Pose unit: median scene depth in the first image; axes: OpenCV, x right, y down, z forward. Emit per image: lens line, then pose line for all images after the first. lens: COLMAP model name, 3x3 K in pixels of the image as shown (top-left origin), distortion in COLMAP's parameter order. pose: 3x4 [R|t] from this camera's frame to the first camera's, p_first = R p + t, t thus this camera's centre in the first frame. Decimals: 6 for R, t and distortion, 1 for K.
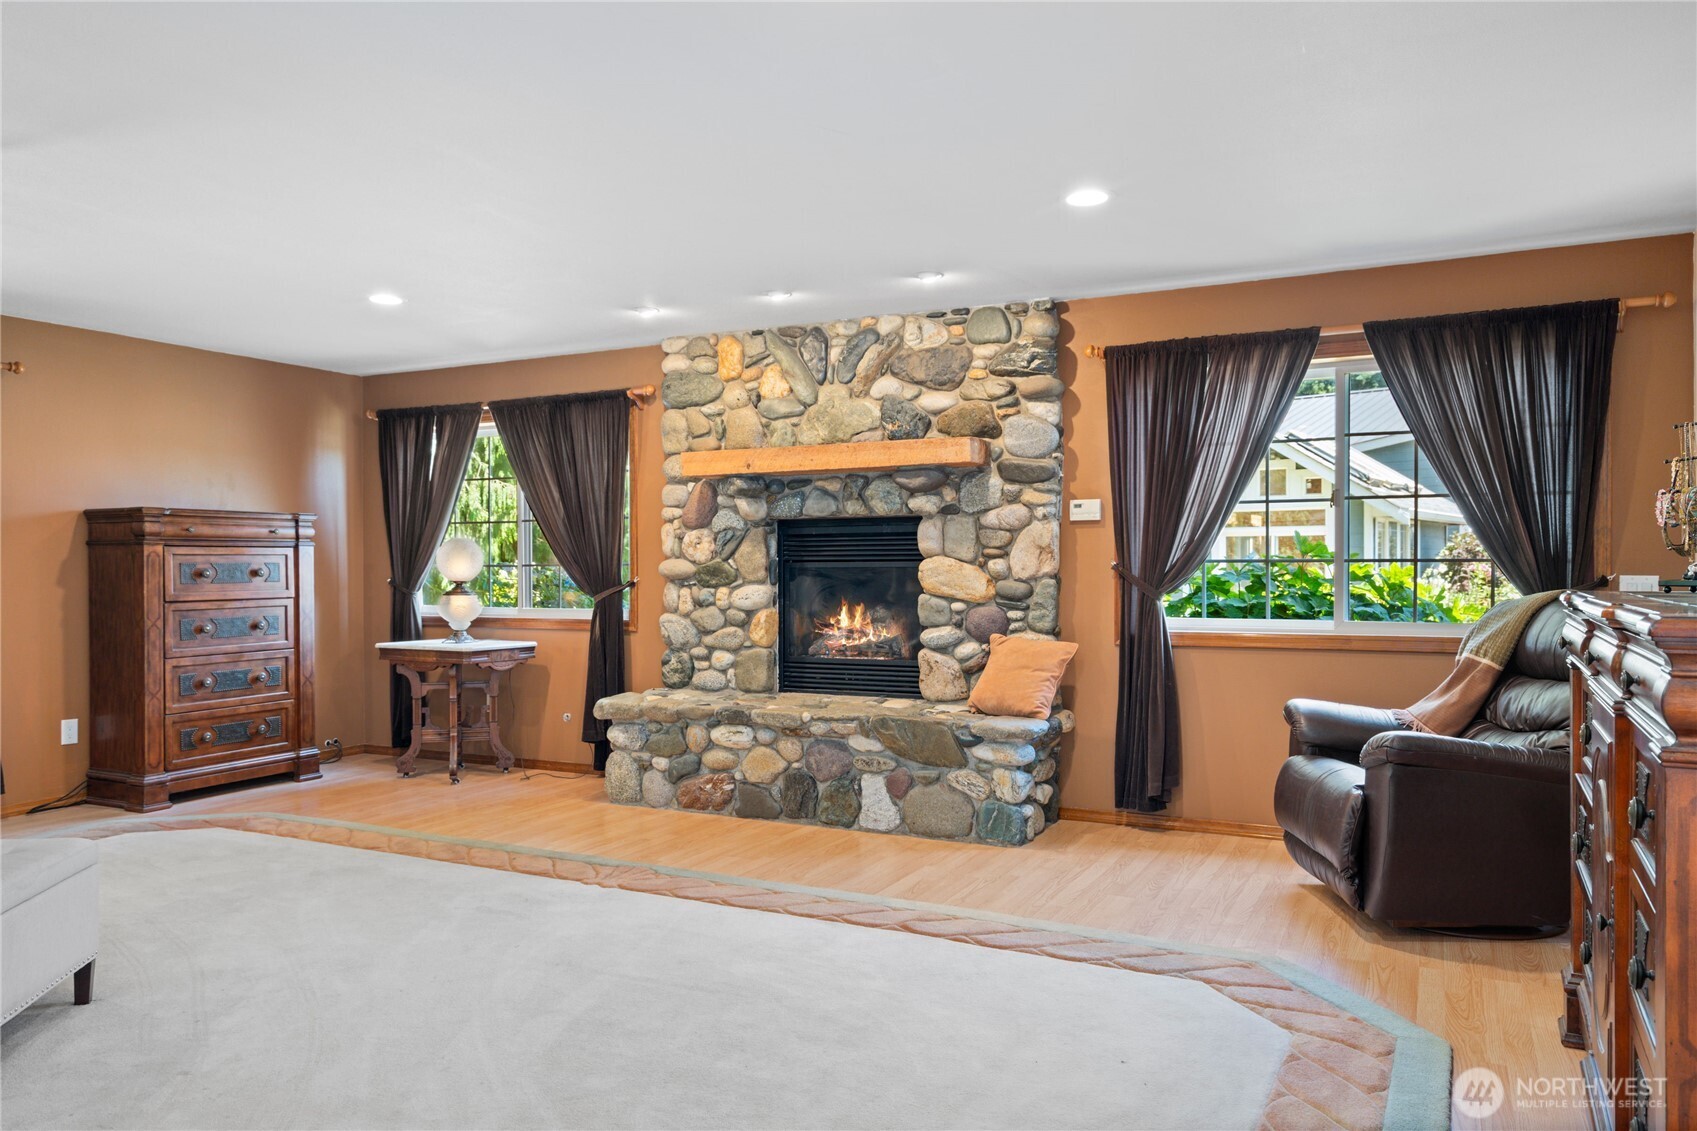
lens RADIAL K [[1166.3, 0, 848.5], [0, 1166.3, 565.5], [0, 0, 1]] dist [-0.000437, 0.000496]
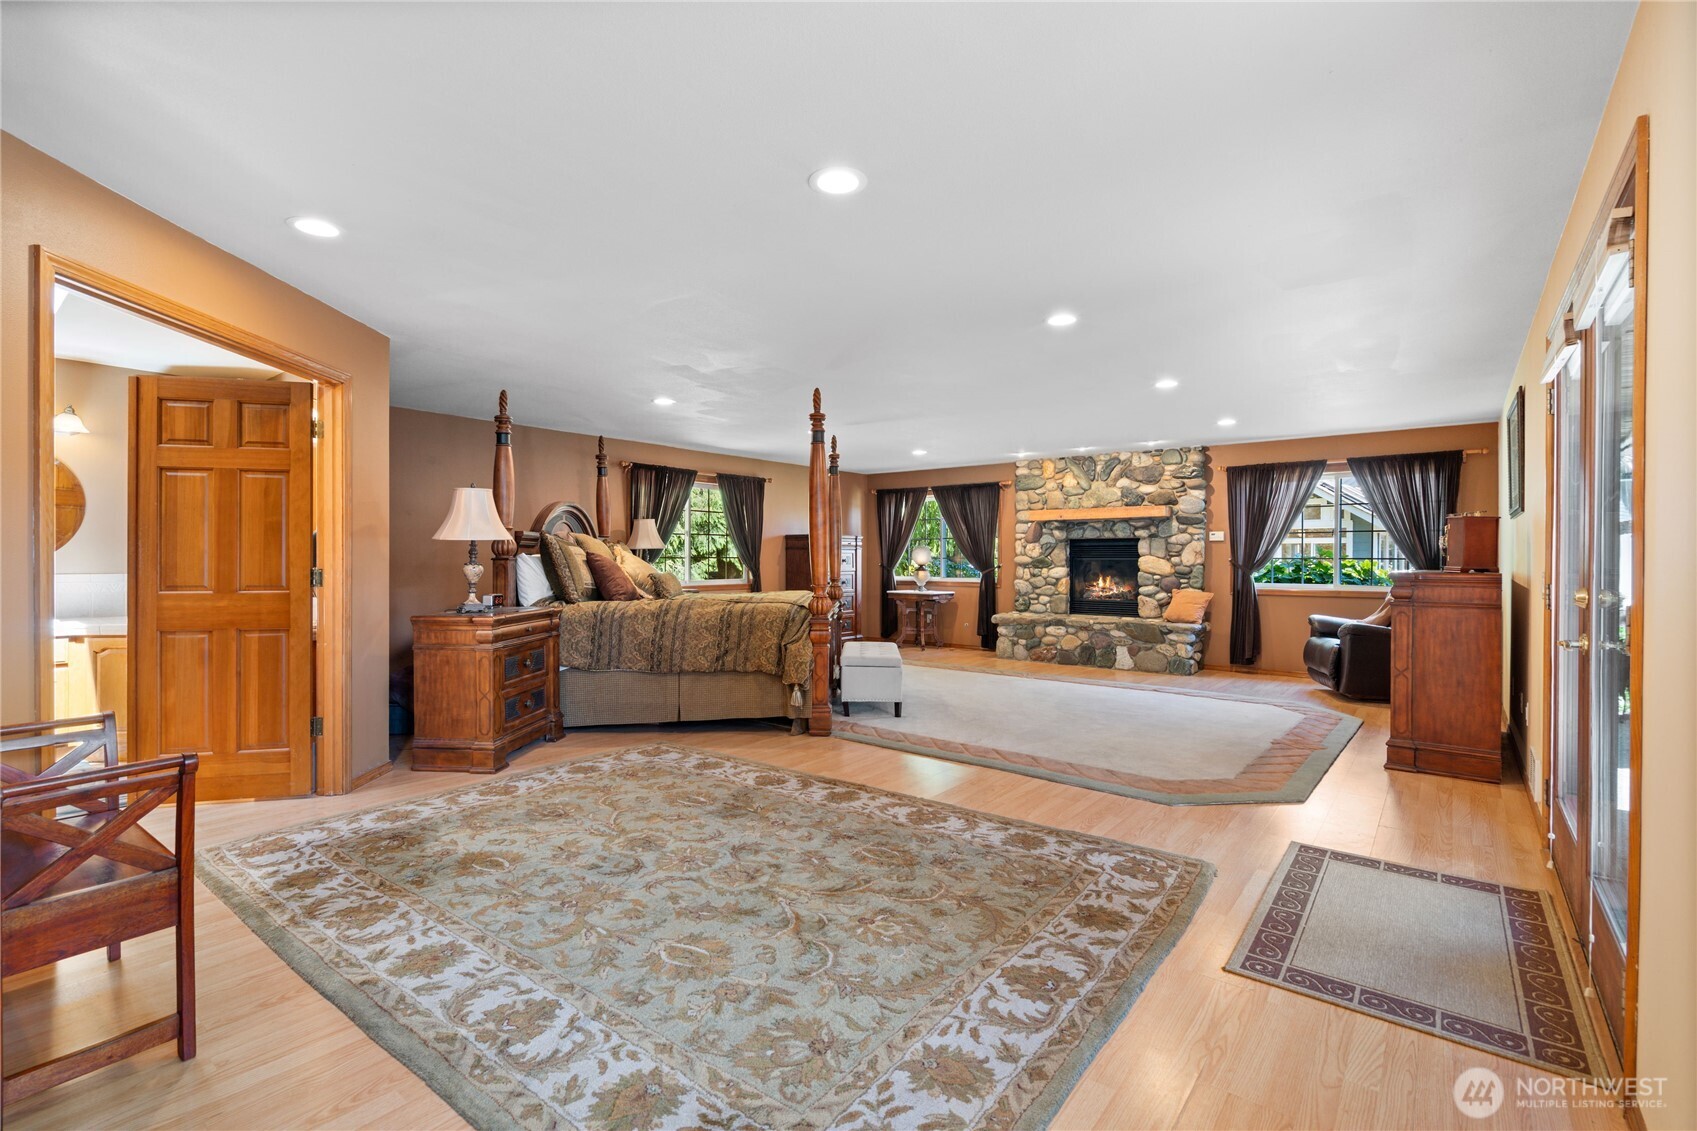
lens RADIAL K [[763.6, 0, 849.4], [0, 763.6, 558.1], [0, 0, 1]] dist [-0.001103, -0.000112]
pose [[0.979126, 0.006322, -0.203158, -0.196483], [-0.006341, 0.999980, 0.000558, 0.000015], [0.203158, 0.000742, 0.979146, -0.614024]]
